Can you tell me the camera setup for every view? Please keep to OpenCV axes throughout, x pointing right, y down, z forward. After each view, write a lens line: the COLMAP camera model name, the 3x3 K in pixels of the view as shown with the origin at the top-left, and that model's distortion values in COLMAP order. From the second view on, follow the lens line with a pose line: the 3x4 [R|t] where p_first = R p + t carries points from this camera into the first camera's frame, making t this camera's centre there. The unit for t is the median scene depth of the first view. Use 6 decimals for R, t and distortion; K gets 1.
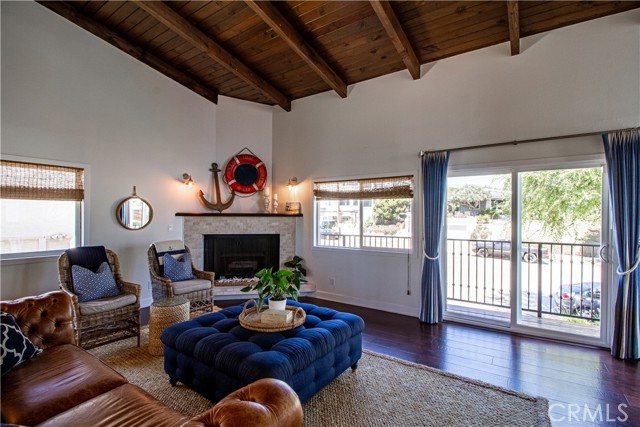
lens RADIAL K [[296.0, 0, 325.0], [0, 296.0, 216.8], [0, 0, 1]] dist [-0.000145, -0.013522]
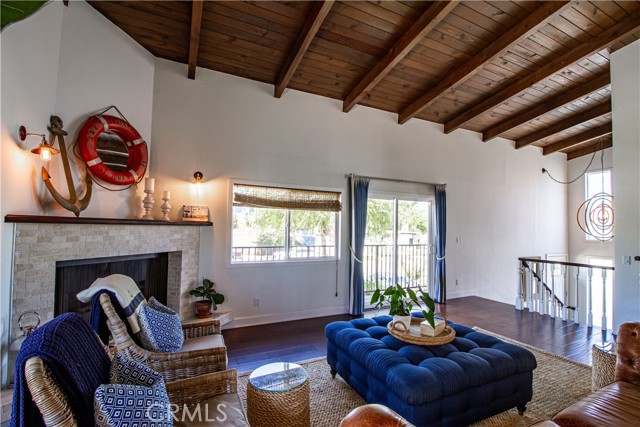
lens RADIAL K [[296.0, 0, 325.0], [0, 296.0, 216.8], [0, 0, 1]] dist [-0.000145, -0.013522]
pose [[0.499064, 0.035572, 0.865835, -0.593613], [-0.014745, 0.999361, -0.032559, -0.003277], [-0.866440, 0.003482, 0.499270, 0.378070]]
